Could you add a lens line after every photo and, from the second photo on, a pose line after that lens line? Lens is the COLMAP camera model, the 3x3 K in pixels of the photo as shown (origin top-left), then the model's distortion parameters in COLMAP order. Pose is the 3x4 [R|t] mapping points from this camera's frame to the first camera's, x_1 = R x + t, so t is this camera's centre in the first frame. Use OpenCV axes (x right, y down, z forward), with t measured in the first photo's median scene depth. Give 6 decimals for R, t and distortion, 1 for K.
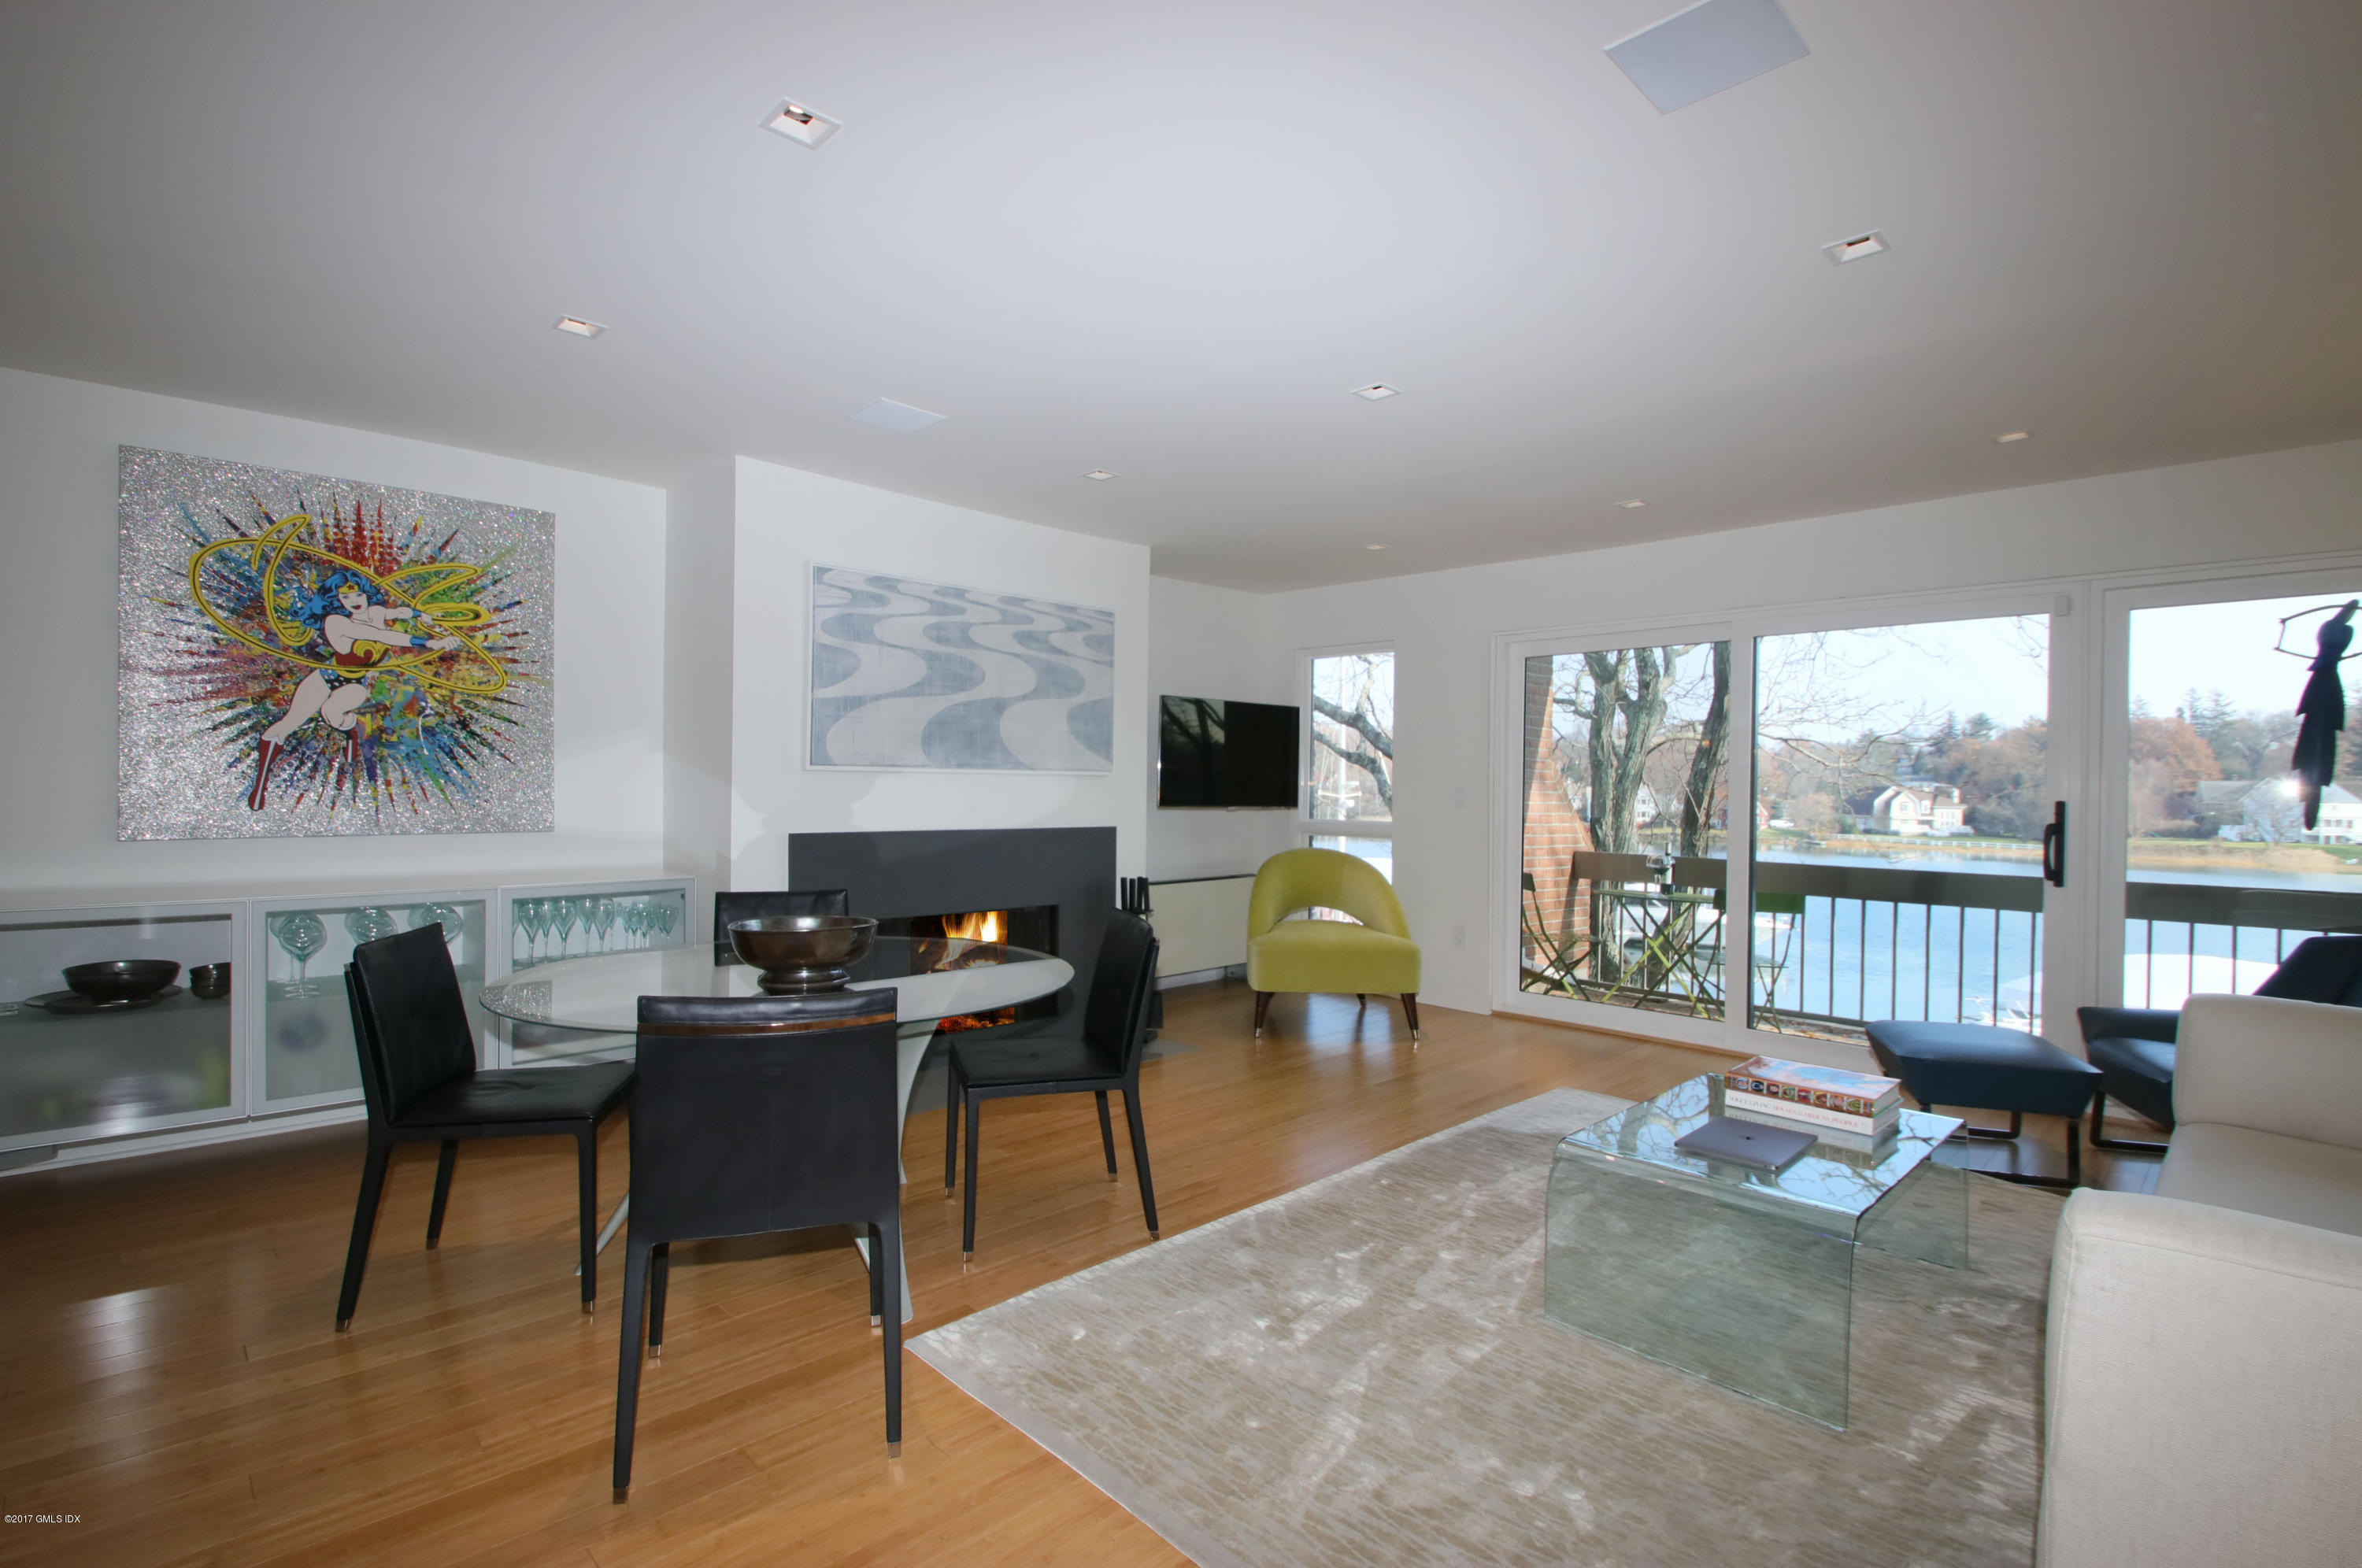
lens RADIAL K [[1127.6, 0, 1150.6], [0, 1127.6, 800.1], [0, 0, 1]] dist [0.019742, -0.018506]
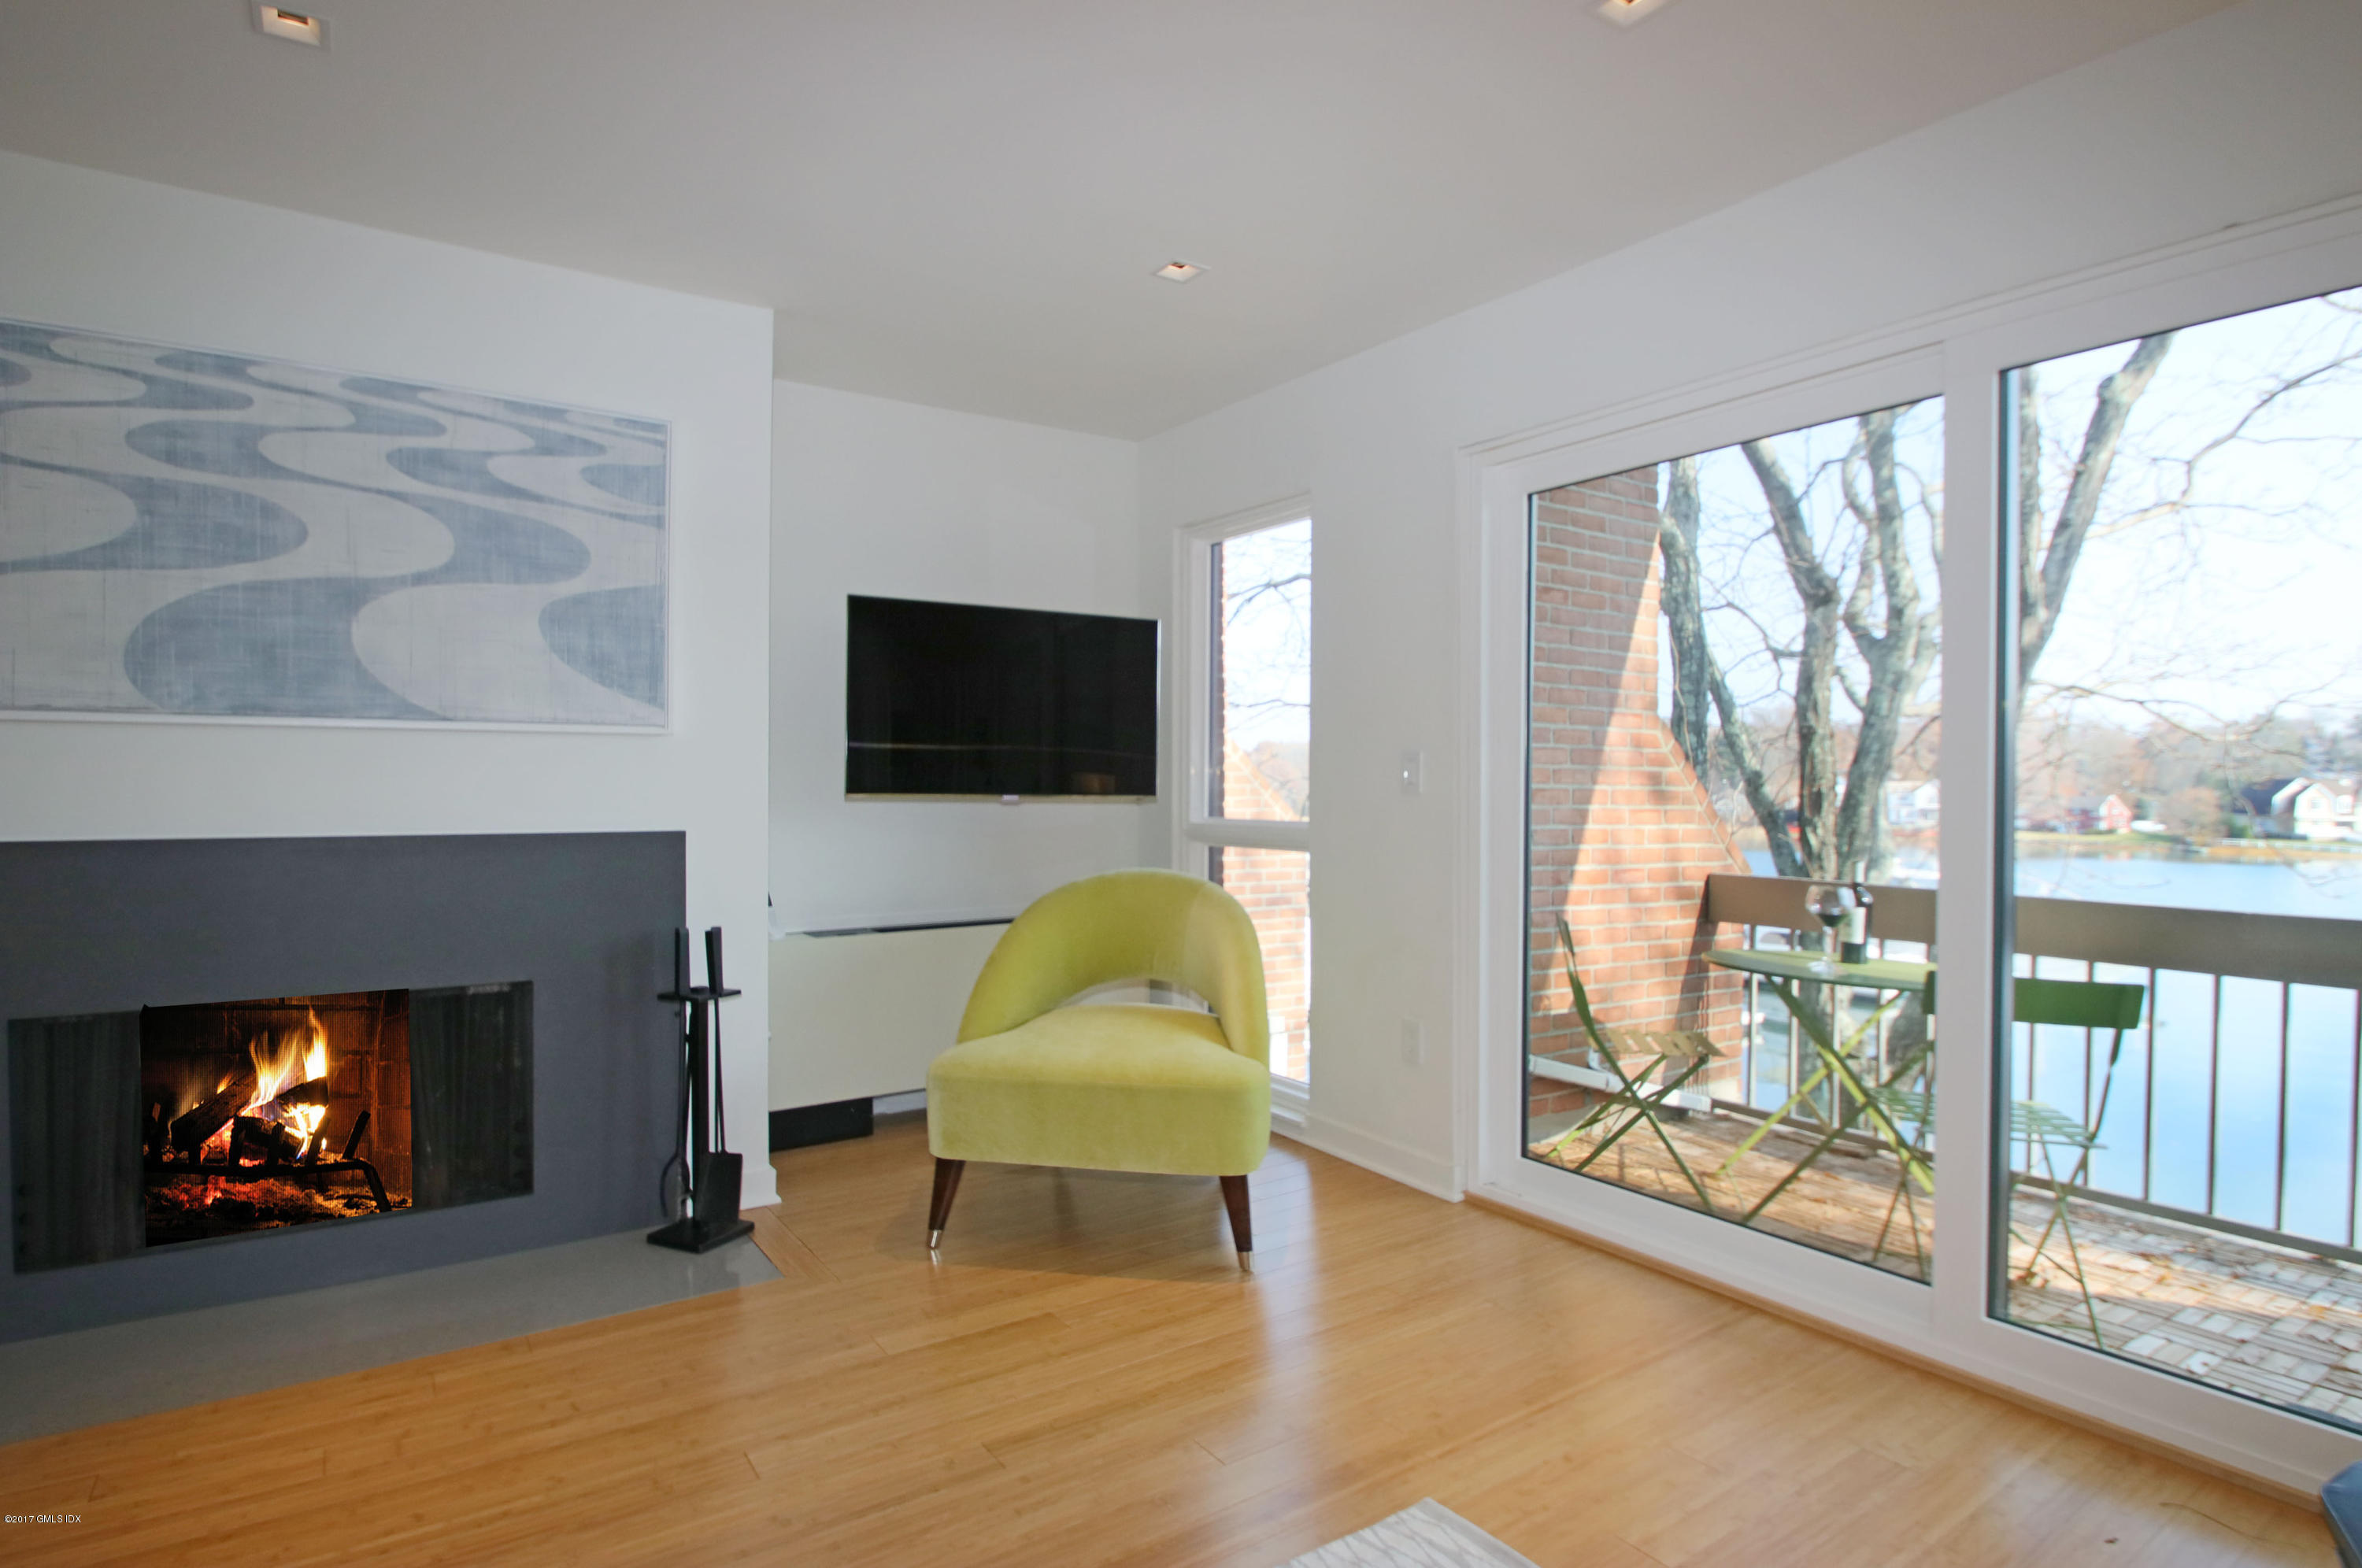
lens RADIAL K [[1186.7, 0, 1193.2], [0, 1186.7, 793.6], [0, 0, 1]] dist [0.000124, -0.012891]
pose [[0.984839, -0.006990, -0.173328, 0.318580], [0.005625, 0.999949, -0.008367, 0.012557], [0.173378, 0.007265, 0.984829, 0.523030]]
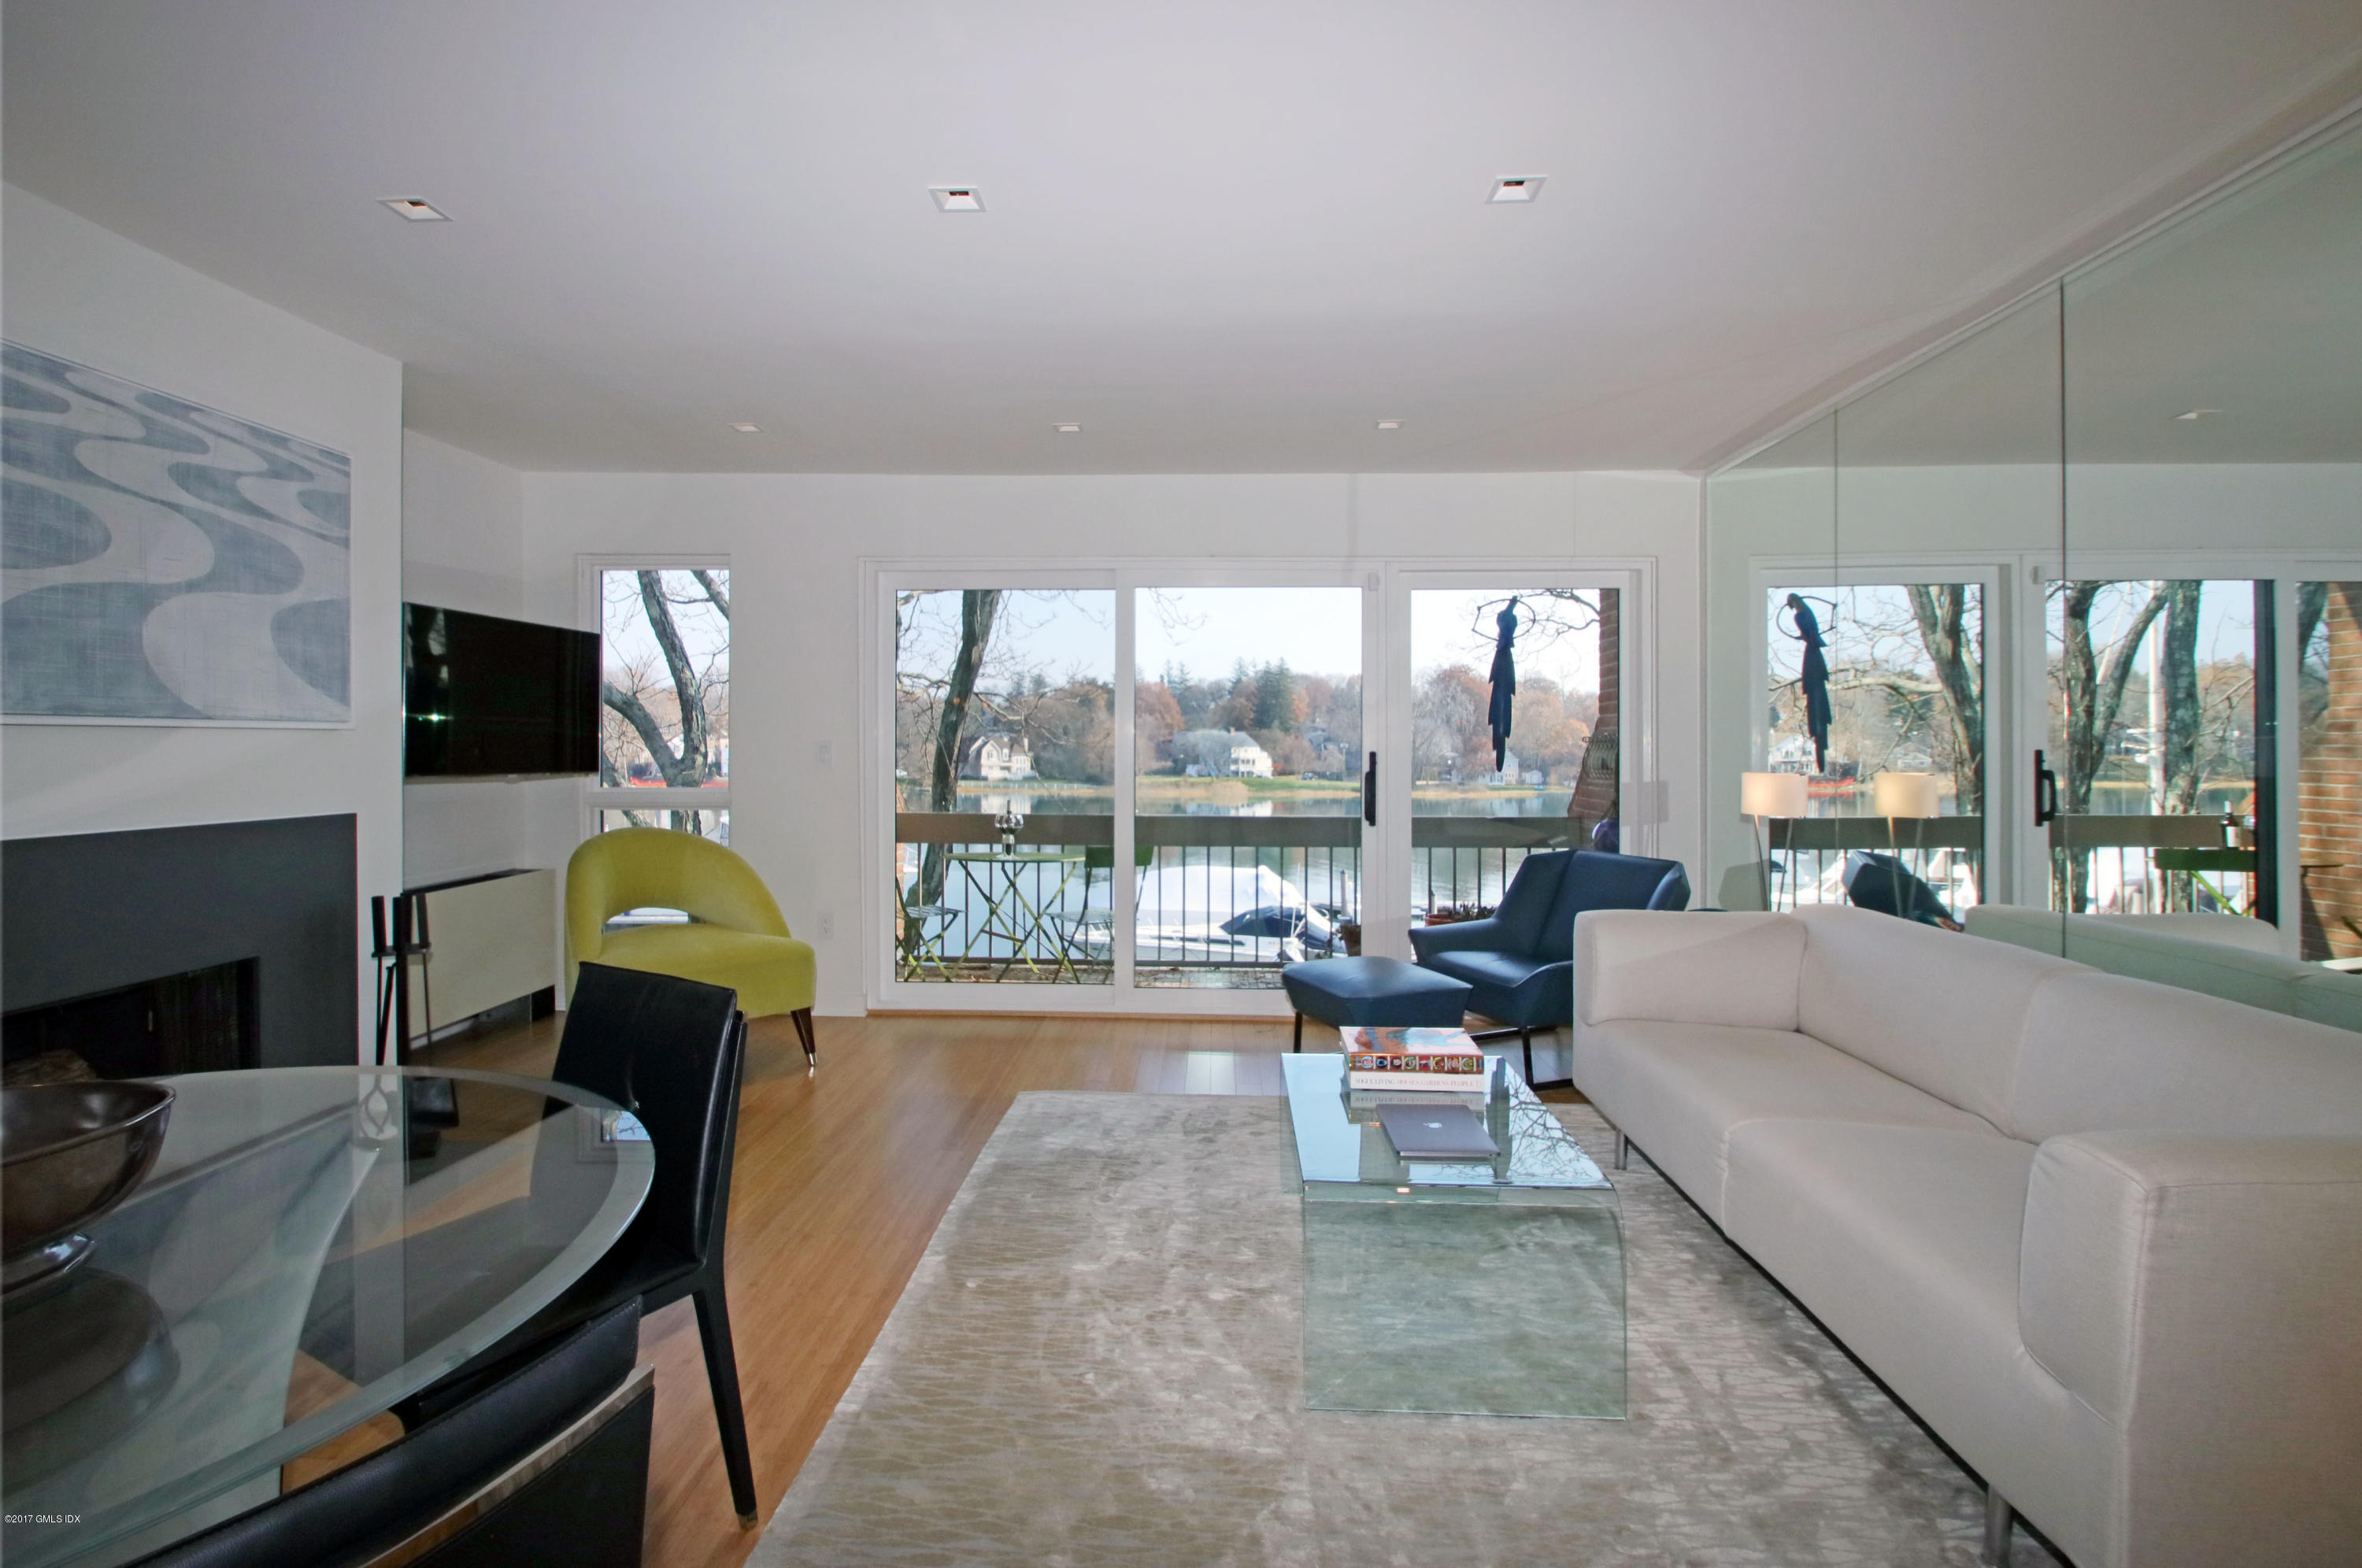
lens RADIAL K [[1169.6, 0, 1211.2], [0, 1169.6, 755.1], [0, 0, 1]] dist [-0.003300, -0.009990]
pose [[0.688564, -0.015784, 0.725004, -0.176149], [0.013547, 0.999869, 0.008902, -0.007585], [-0.725049, 0.003692, 0.688688, 0.252128]]
